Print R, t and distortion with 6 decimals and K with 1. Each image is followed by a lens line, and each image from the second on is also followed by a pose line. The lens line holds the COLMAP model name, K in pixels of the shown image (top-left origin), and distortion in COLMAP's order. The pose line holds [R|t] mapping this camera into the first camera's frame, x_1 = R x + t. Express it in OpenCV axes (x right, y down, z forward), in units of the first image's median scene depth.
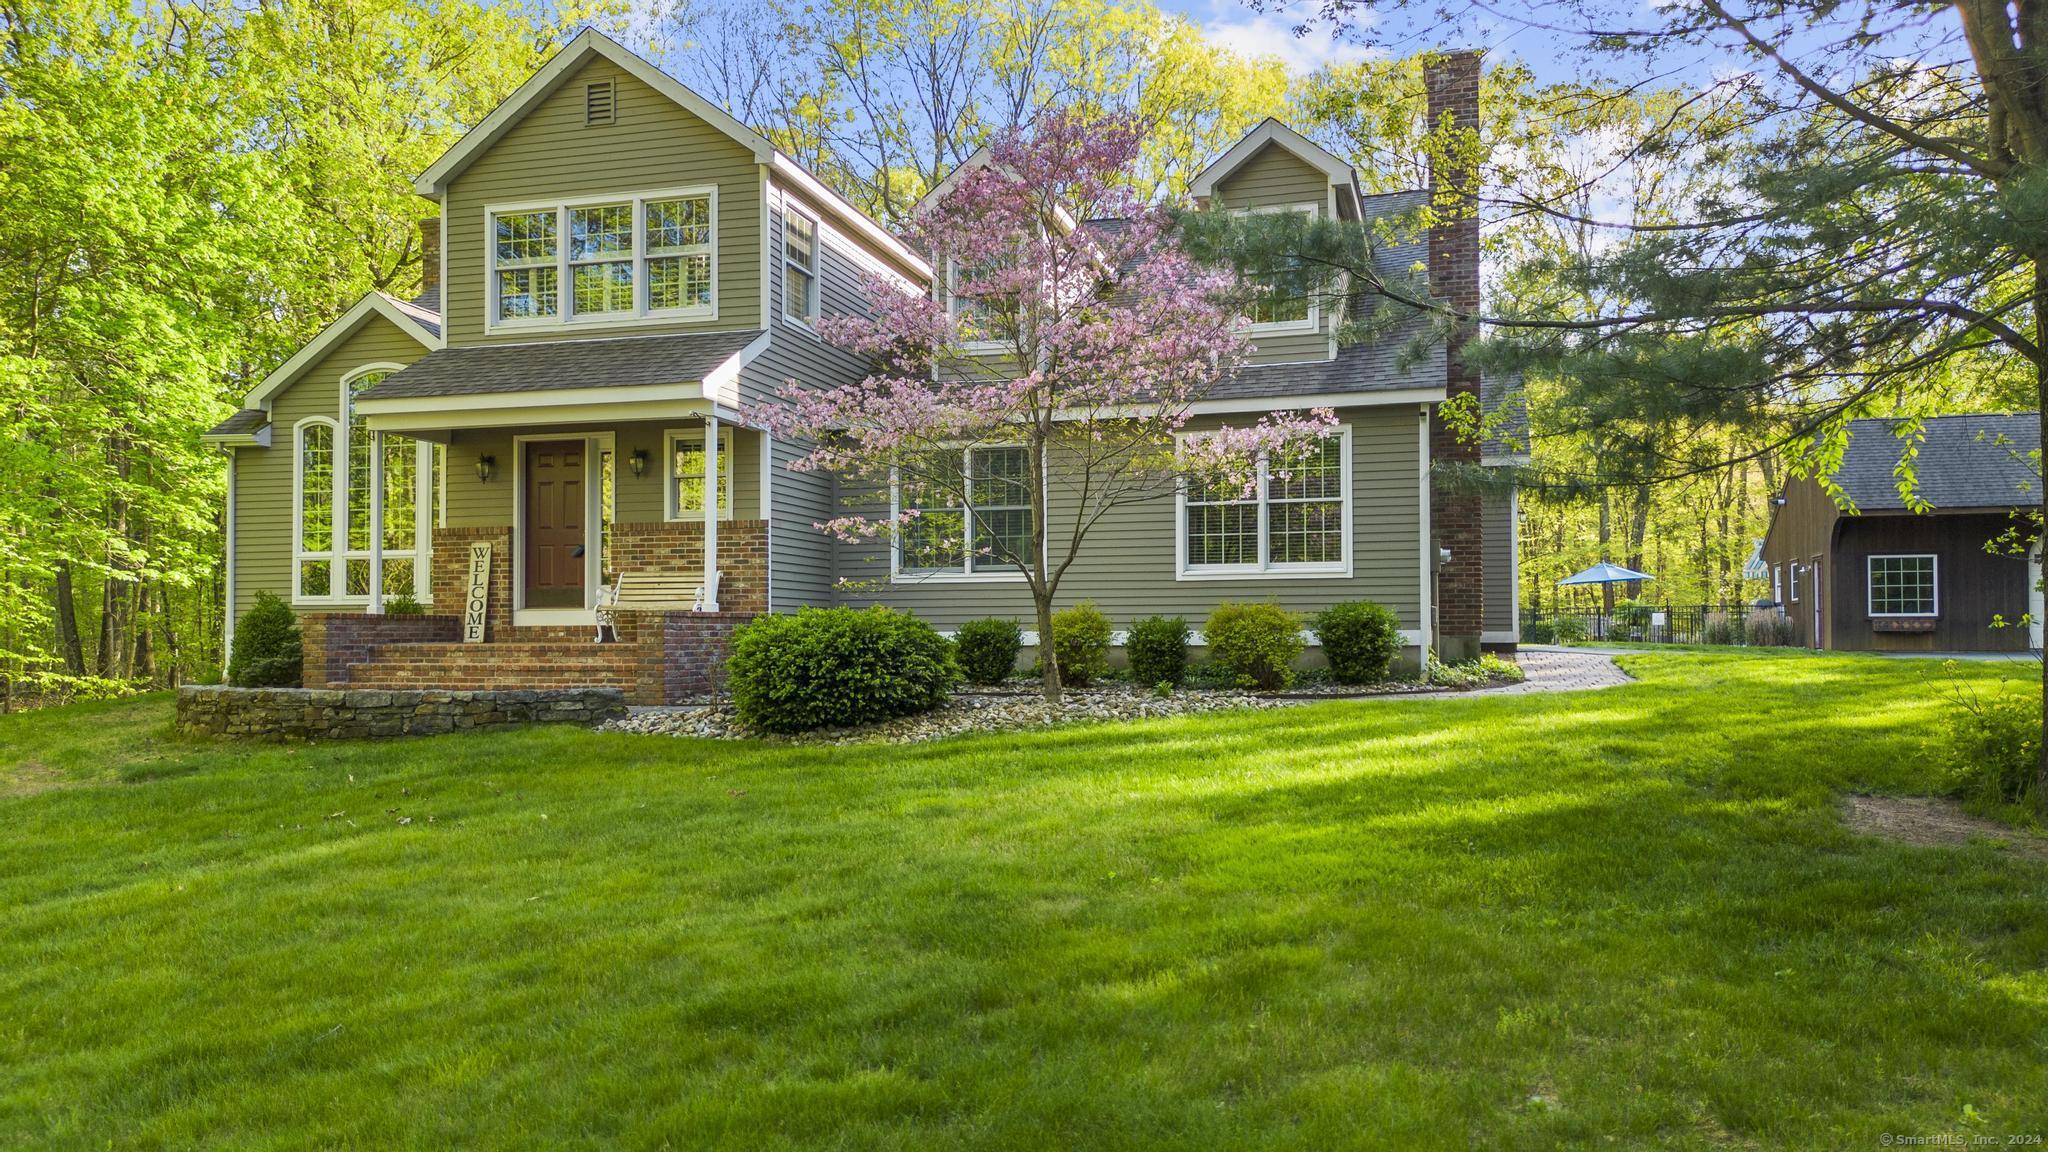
lens RADIAL K [[1425.1, 0, 1019.0], [0, 1425.1, 597.7], [0, 0, 1]] dist [0.049851, -0.006177]
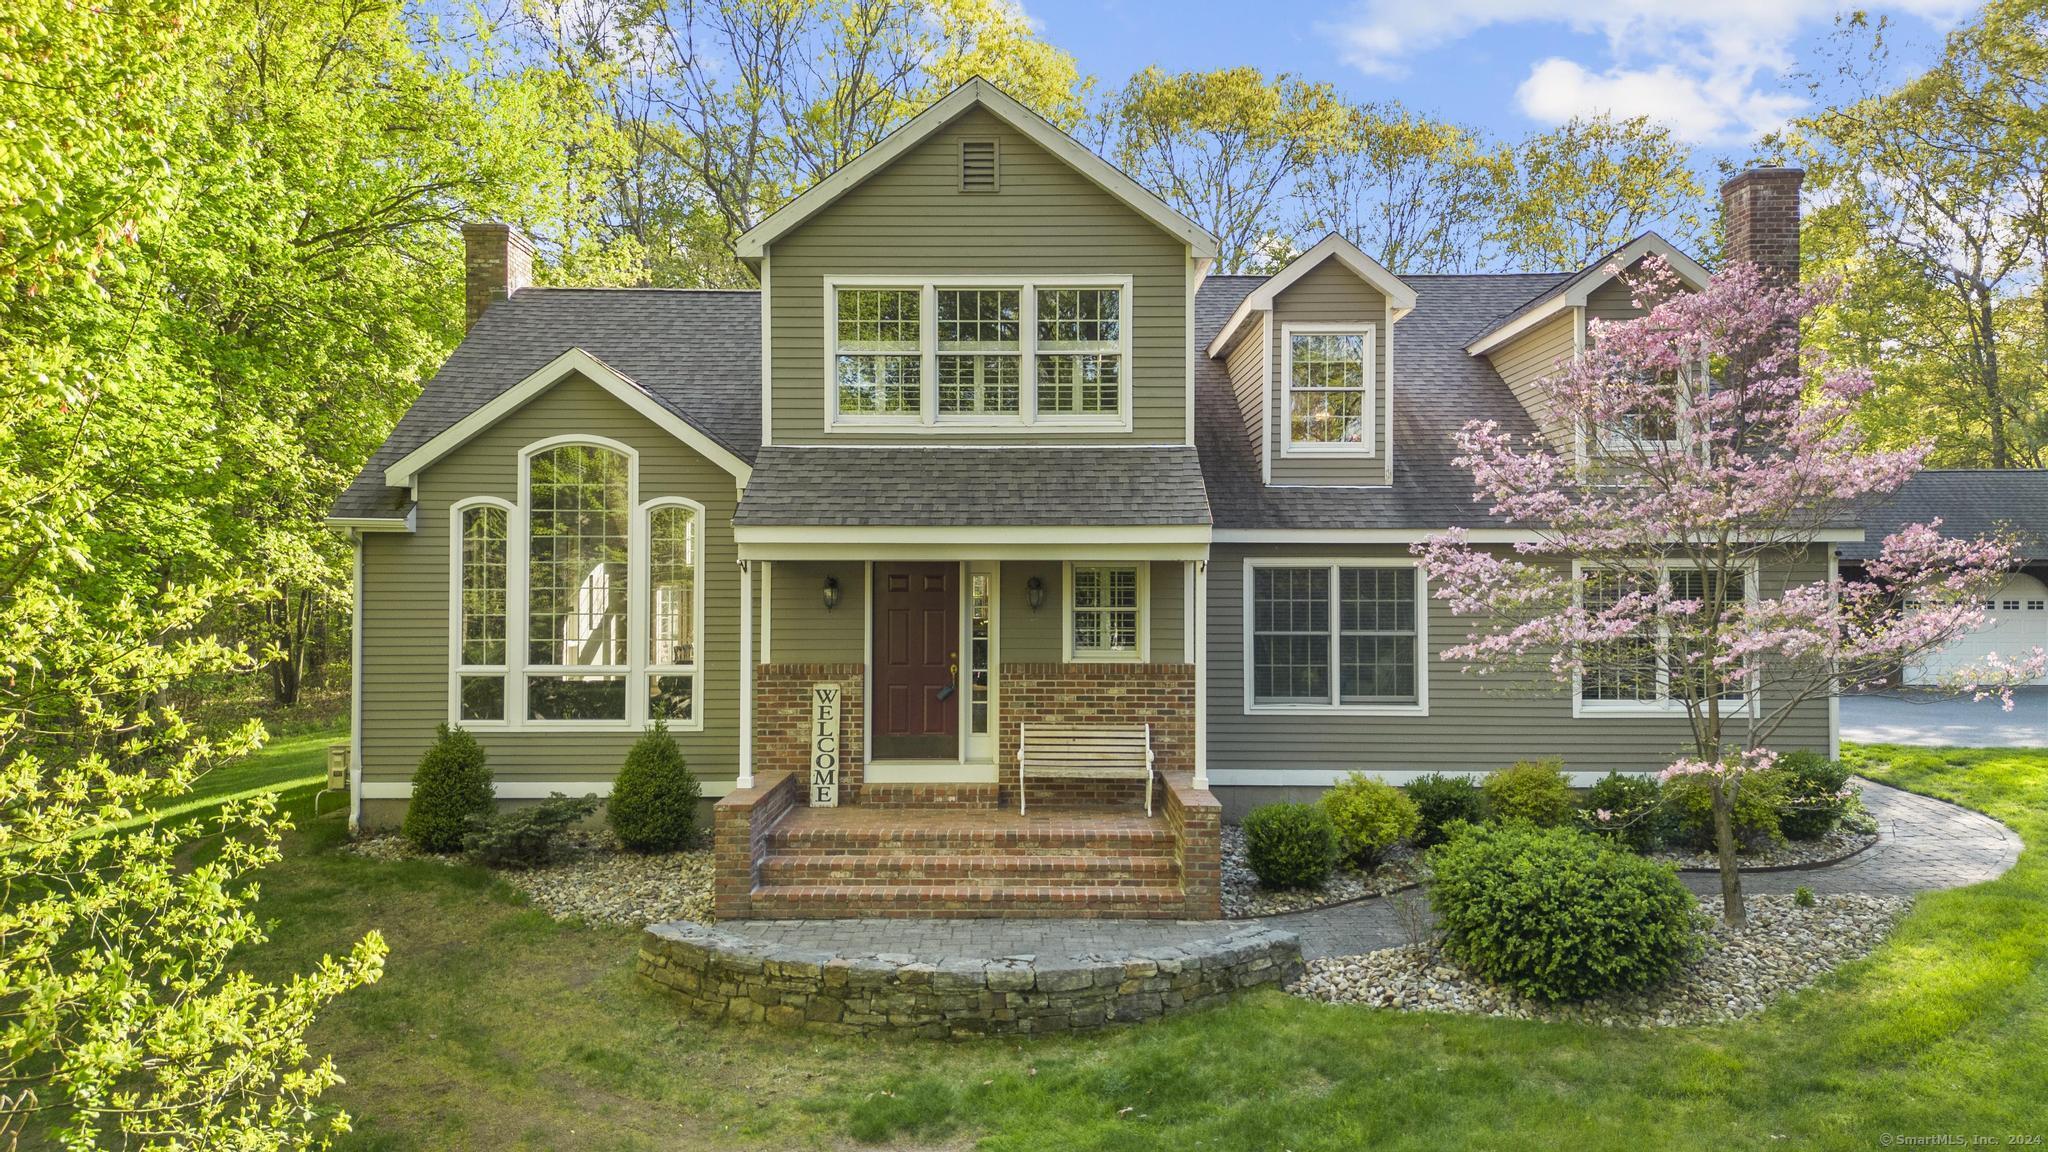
lens RADIAL K [[1425.1, 0, 1062.2], [0, 1425.1, 584.5], [0, 0, 1]] dist [0.049851, -0.006177]
pose [[0.963237, 0.004369, 0.268617, -0.468954], [-0.010927, 0.999677, 0.022925, -0.117375], [-0.268430, -0.025017, 0.962974, 0.169731]]
